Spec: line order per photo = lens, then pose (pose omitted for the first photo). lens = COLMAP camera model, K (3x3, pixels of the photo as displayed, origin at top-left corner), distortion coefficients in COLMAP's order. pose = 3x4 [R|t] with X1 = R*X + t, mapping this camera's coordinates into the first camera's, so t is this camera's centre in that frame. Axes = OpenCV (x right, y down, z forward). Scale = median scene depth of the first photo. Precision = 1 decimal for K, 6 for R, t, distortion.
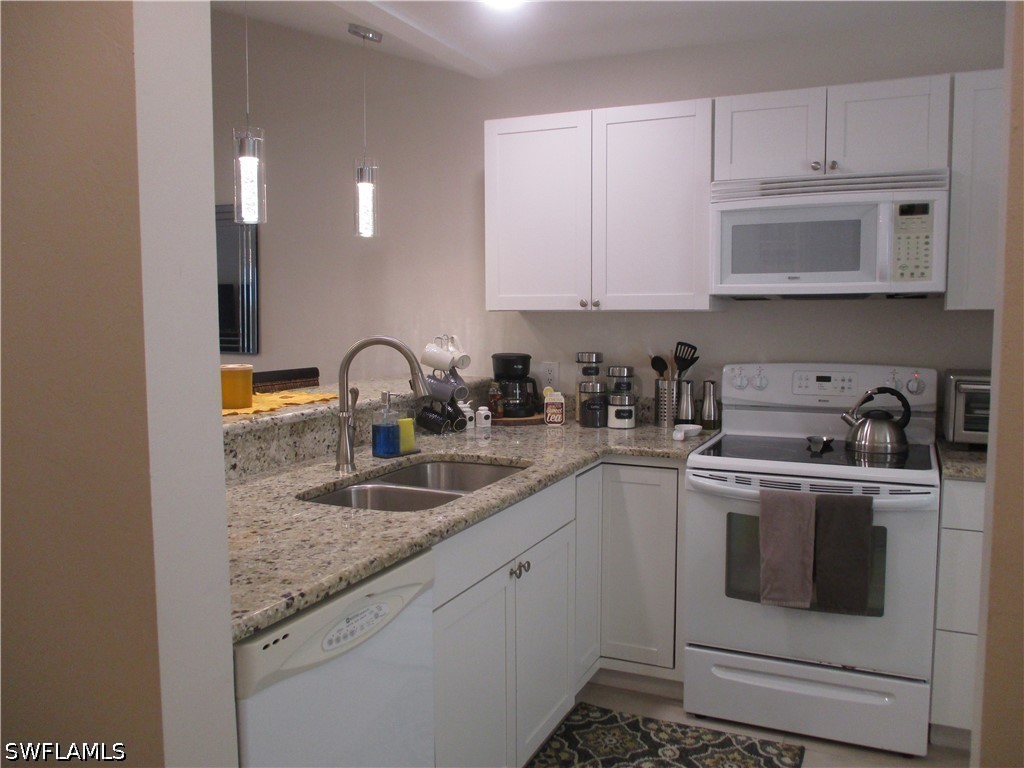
lens RADIAL K [[857.5, 0, 512.0], [0, 857.5, 384.0], [0, 0, 1]] dist [-0.026151, 0.015344]
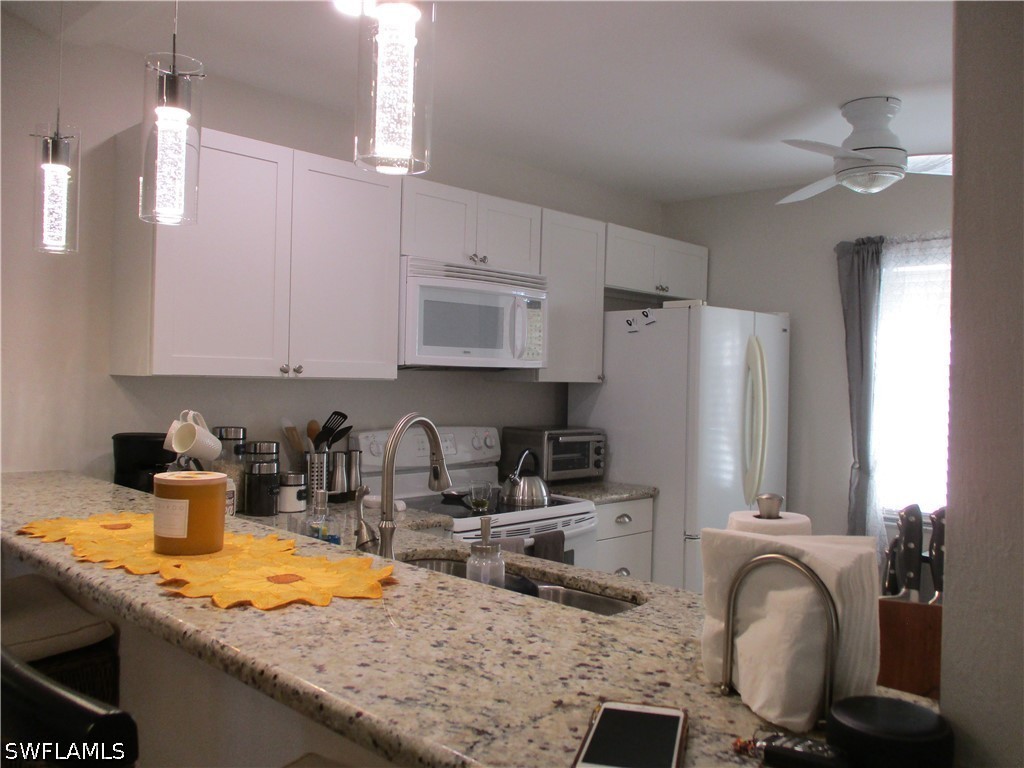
lens RADIAL K [[857.5, 0, 512.0], [0, 857.5, 384.0], [0, 0, 1]] dist [-0.026151, 0.015344]
pose [[0.329001, 0.004937, 0.944317, -0.730294], [0.062951, 0.997647, -0.027148, -0.047464], [-0.942229, 0.068377, 0.327916, 0.576218]]
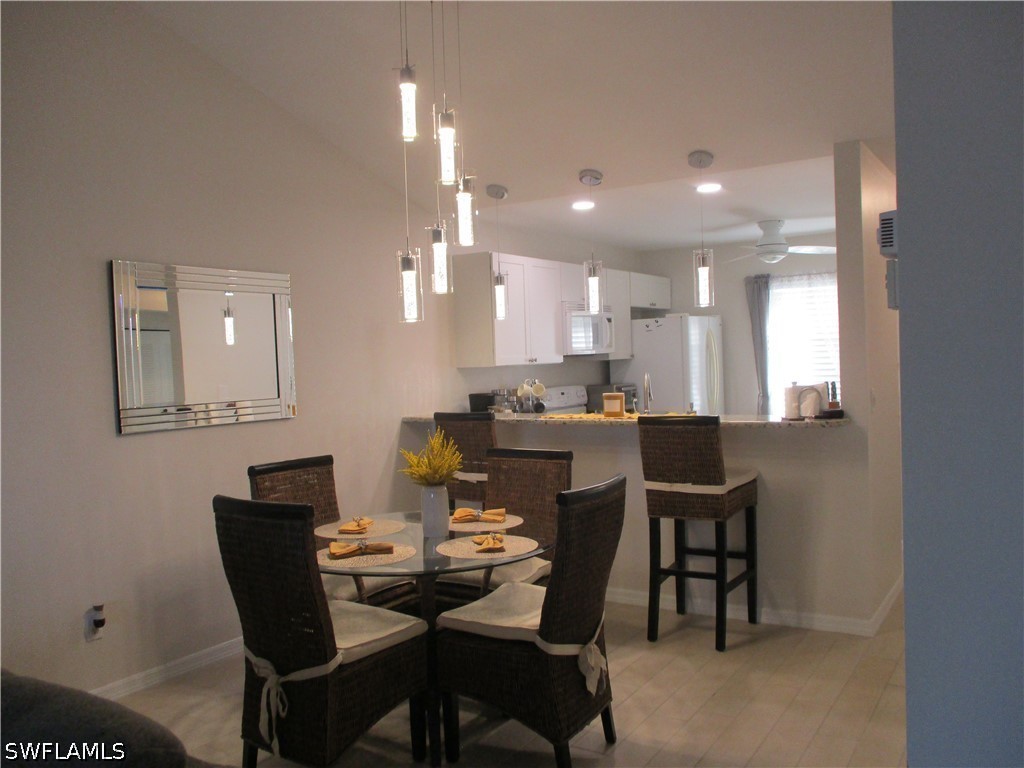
lens RADIAL K [[857.5, 0, 512.0], [0, 857.5, 384.0], [0, 0, 1]] dist [-0.026151, 0.015344]
pose [[0.143137, -0.033879, 0.989123, -1.978800], [0.131516, 0.991202, 0.014919, -0.087570], [-0.980926, 0.127950, 0.146334, 0.880710]]
